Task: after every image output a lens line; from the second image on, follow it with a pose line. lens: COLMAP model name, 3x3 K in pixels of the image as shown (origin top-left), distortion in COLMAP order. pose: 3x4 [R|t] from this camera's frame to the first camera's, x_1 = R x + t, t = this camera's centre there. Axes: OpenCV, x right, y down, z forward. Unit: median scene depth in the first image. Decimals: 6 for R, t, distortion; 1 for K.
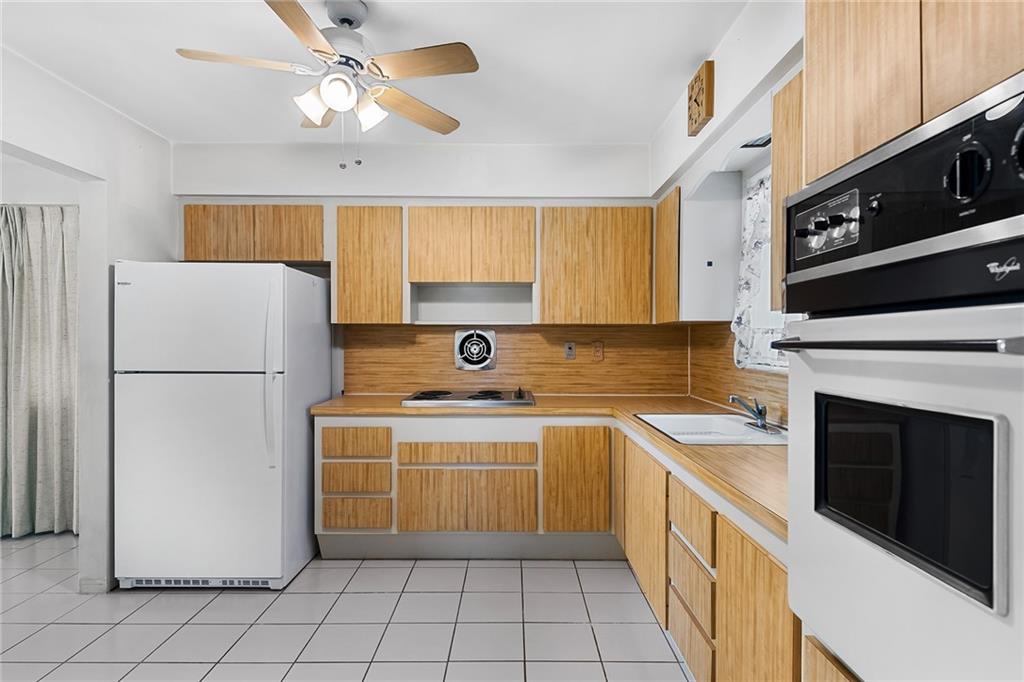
lens RADIAL K [[560.0, 0, 513.8], [0, 560.0, 339.9], [0, 0, 1]] dist [0.010782, -0.007200]
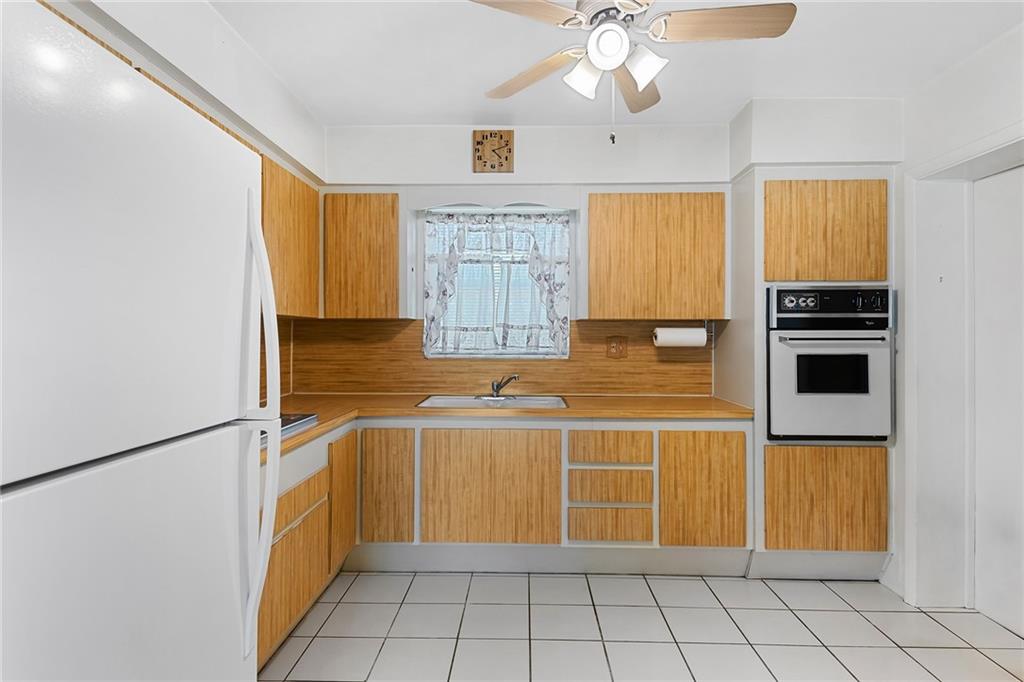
lens RADIAL K [[560.0, 0, 504.4], [0, 560.0, 328.6], [0, 0, 1]] dist [0.010782, -0.007200]
pose [[0.028393, 0.009648, 0.999550, -0.681555], [-0.004225, 0.999946, -0.009532, -0.003126], [-0.999588, -0.003953, 0.028432, 0.666593]]
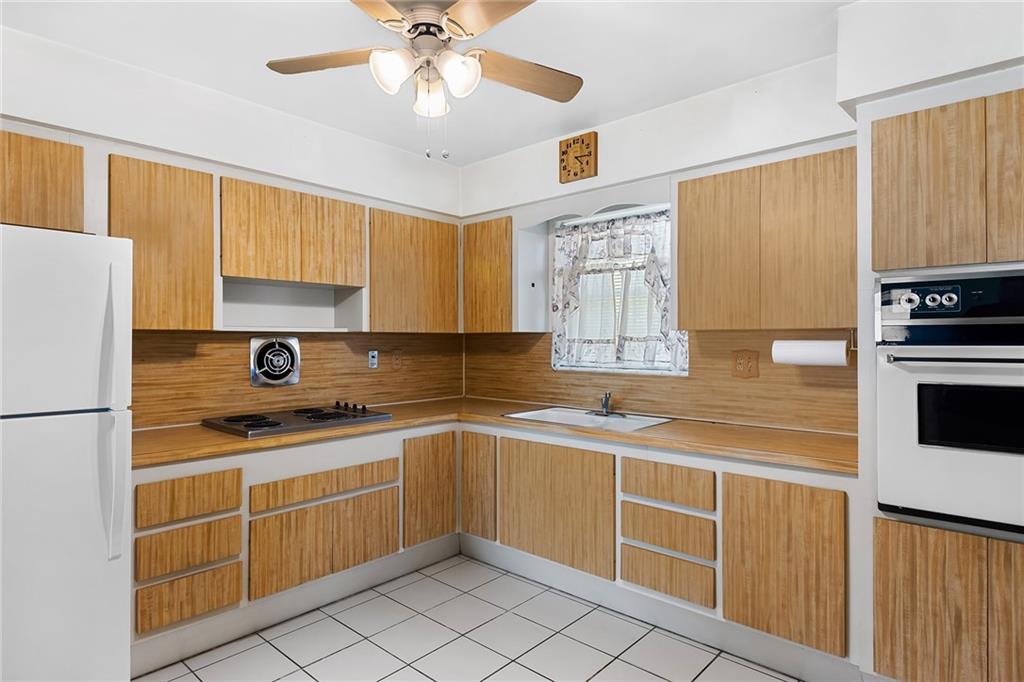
lens RADIAL K [[560.0, 0, 511.2], [0, 560.0, 336.0], [0, 0, 1]] dist [0.010782, -0.007200]
pose [[0.668572, 0.002312, 0.743644, -0.494214], [0.001733, 0.999988, -0.004667, -0.017318], [-0.743645, 0.004409, 0.668560, 0.198695]]
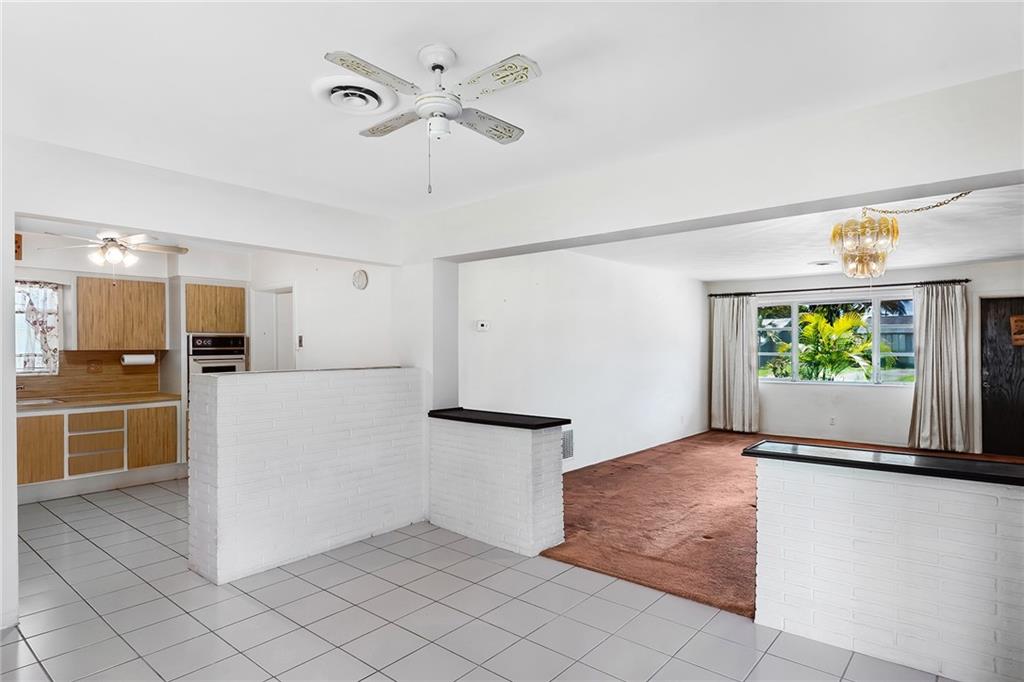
lens RADIAL K [[560.0, 0, 509.8], [0, 560.0, 346.8], [0, 0, 1]] dist [0.010782, -0.007200]
pose [[-0.771533, 0.003557, 0.636180, -1.699831], [0.003870, 0.999992, -0.000897, -0.032412], [-0.636178, 0.001770, -0.771541, 1.002110]]
